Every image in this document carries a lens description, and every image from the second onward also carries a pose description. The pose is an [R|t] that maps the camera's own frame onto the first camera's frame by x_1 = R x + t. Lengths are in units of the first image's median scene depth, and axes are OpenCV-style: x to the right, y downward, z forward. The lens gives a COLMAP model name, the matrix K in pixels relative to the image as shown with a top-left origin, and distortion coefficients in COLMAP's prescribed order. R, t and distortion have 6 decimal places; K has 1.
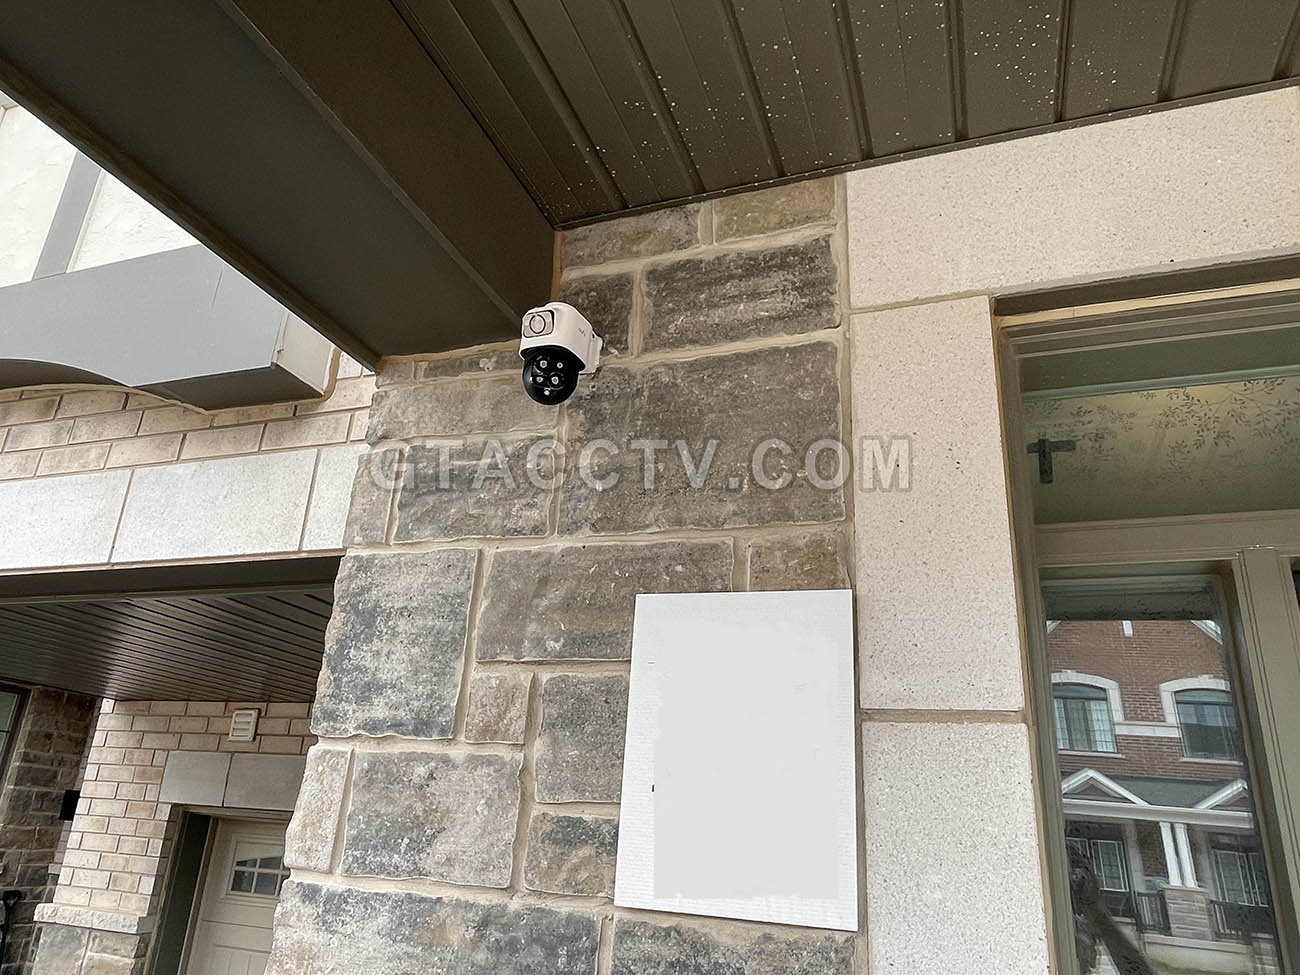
lens RADIAL K [[913.2, 0, 650.0], [0, 913.2, 487.5], [0, 0, 1]] dist [0.006549, -0.002310]
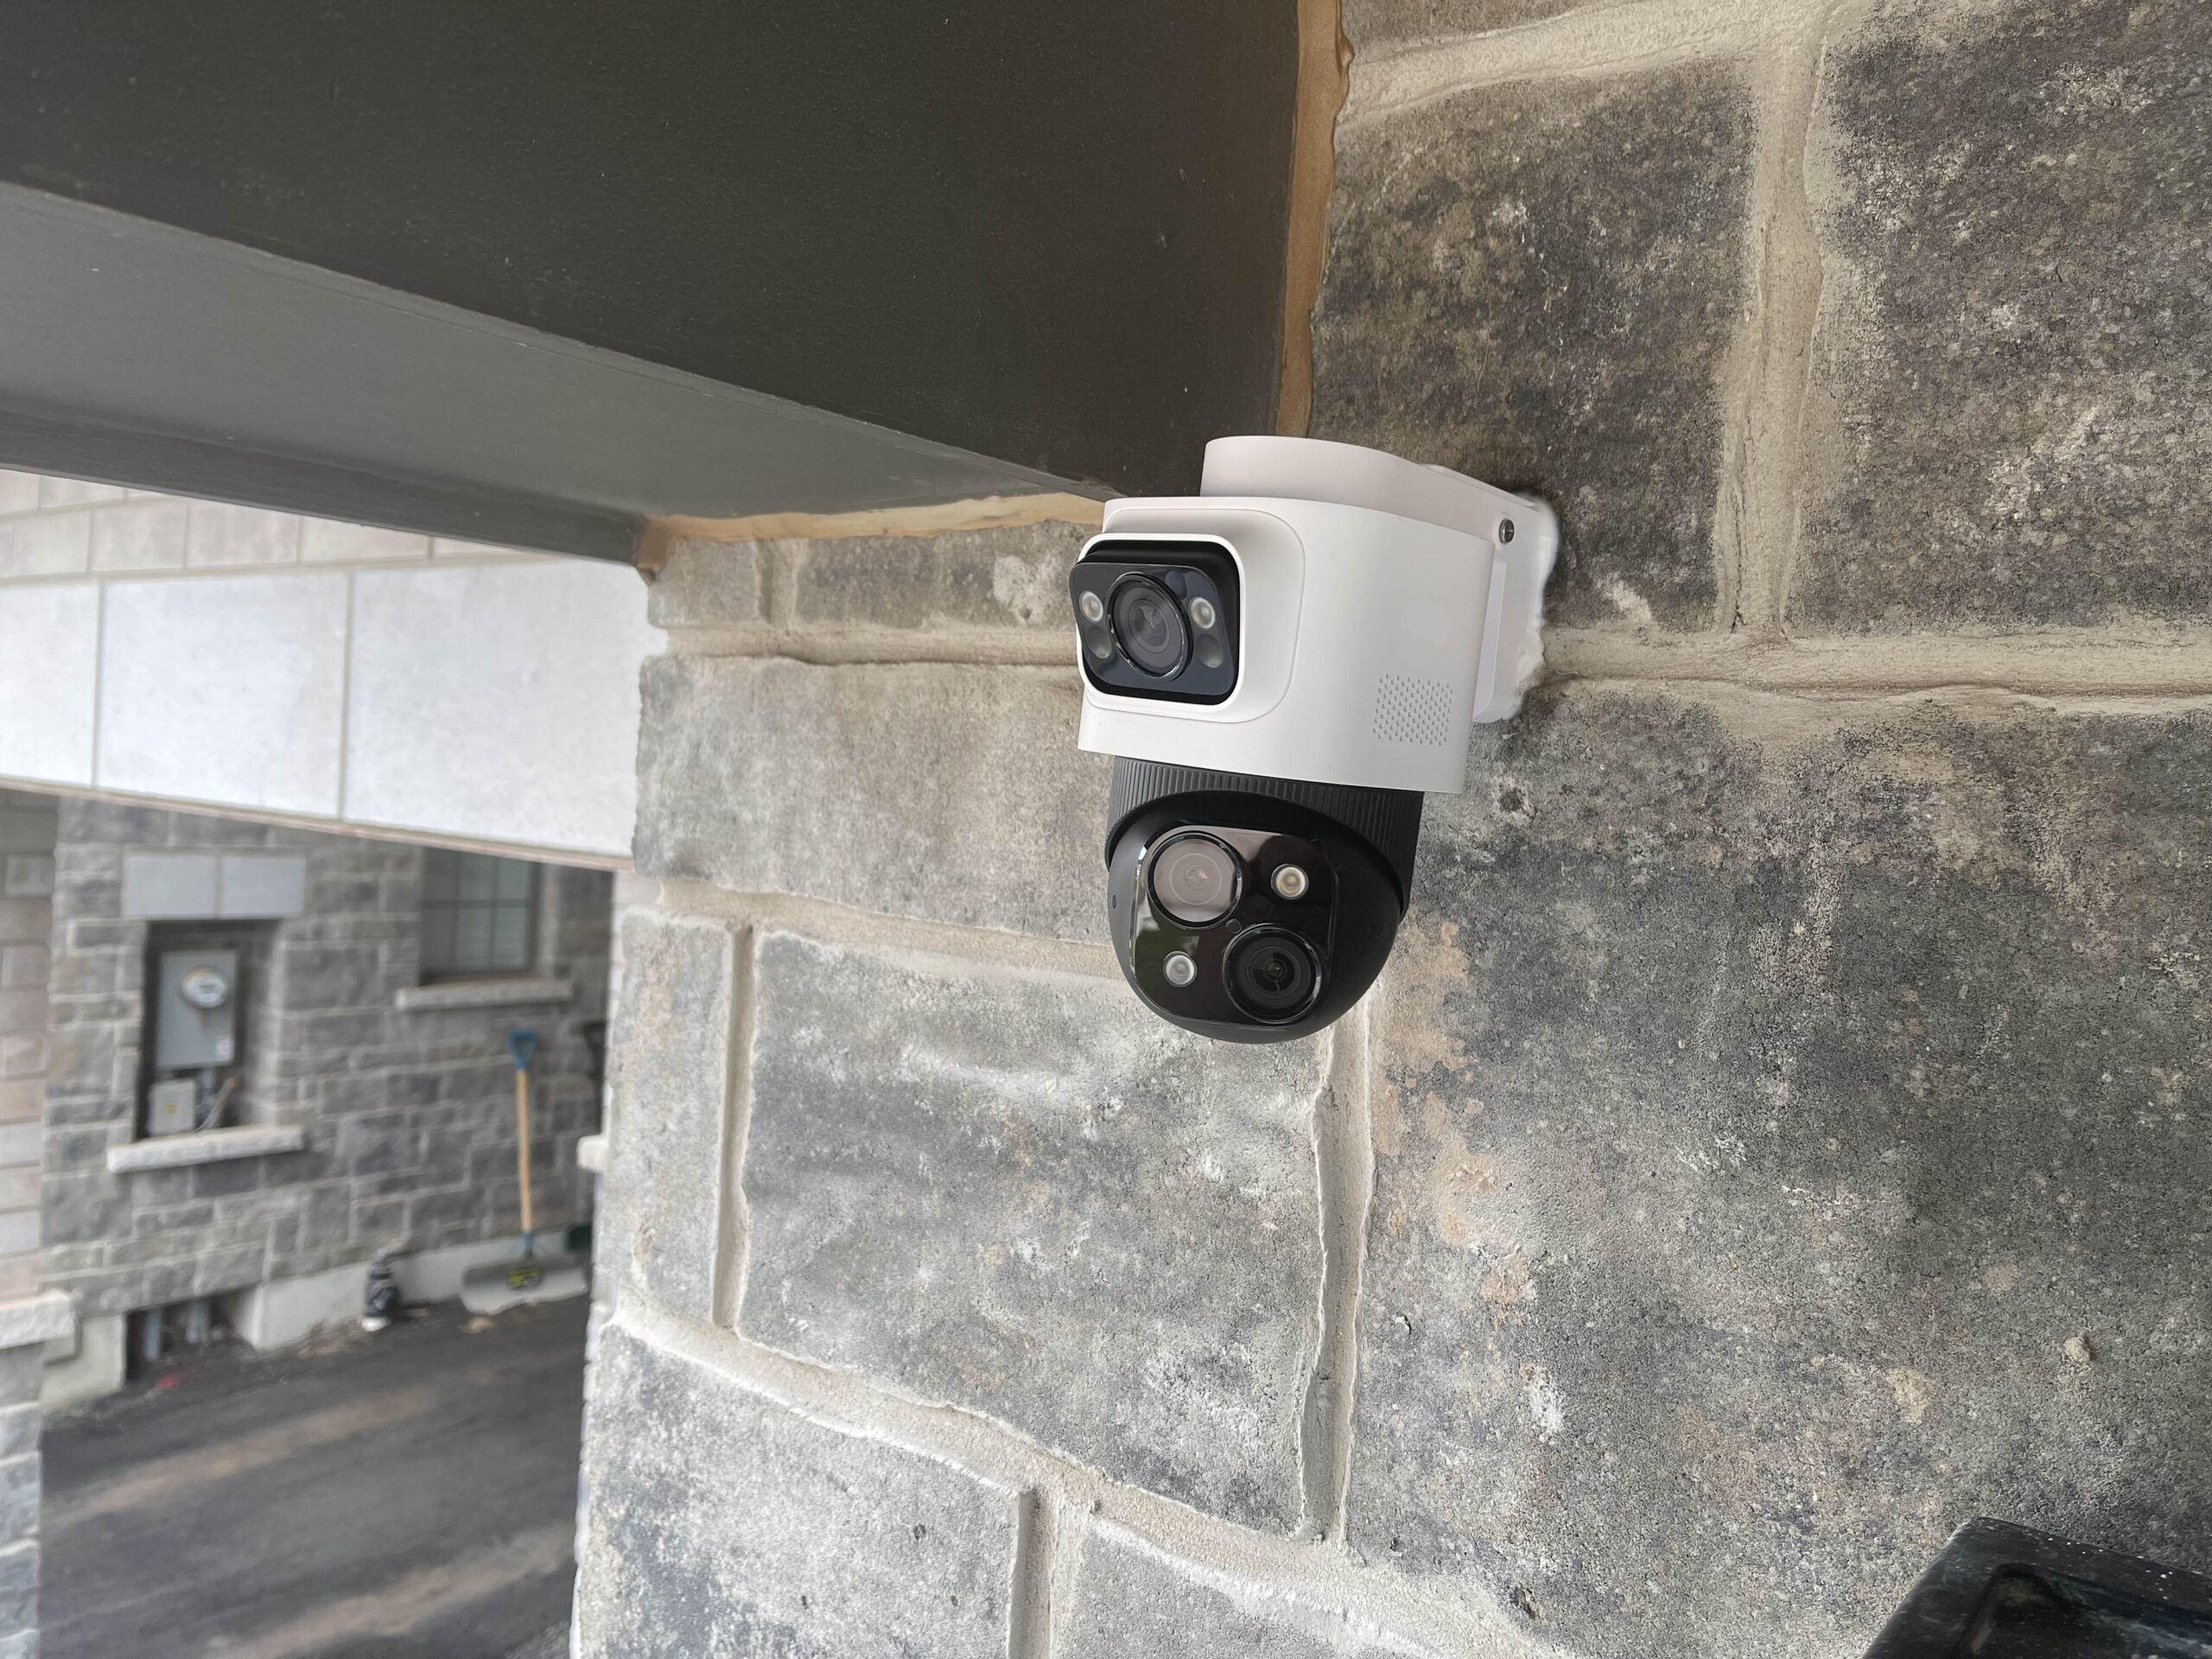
lens RADIAL K [[1724.5, 0, 1106.0], [0, 1724.5, 829.5], [0, 0, 1]] dist [0.079708, -0.139947]
pose [[0.945492, 0.017132, -0.325194, -0.024595], [0.104802, 0.929477, 0.353678, -0.238258], [0.308320, -0.368481, 0.877018, 0.654775]]
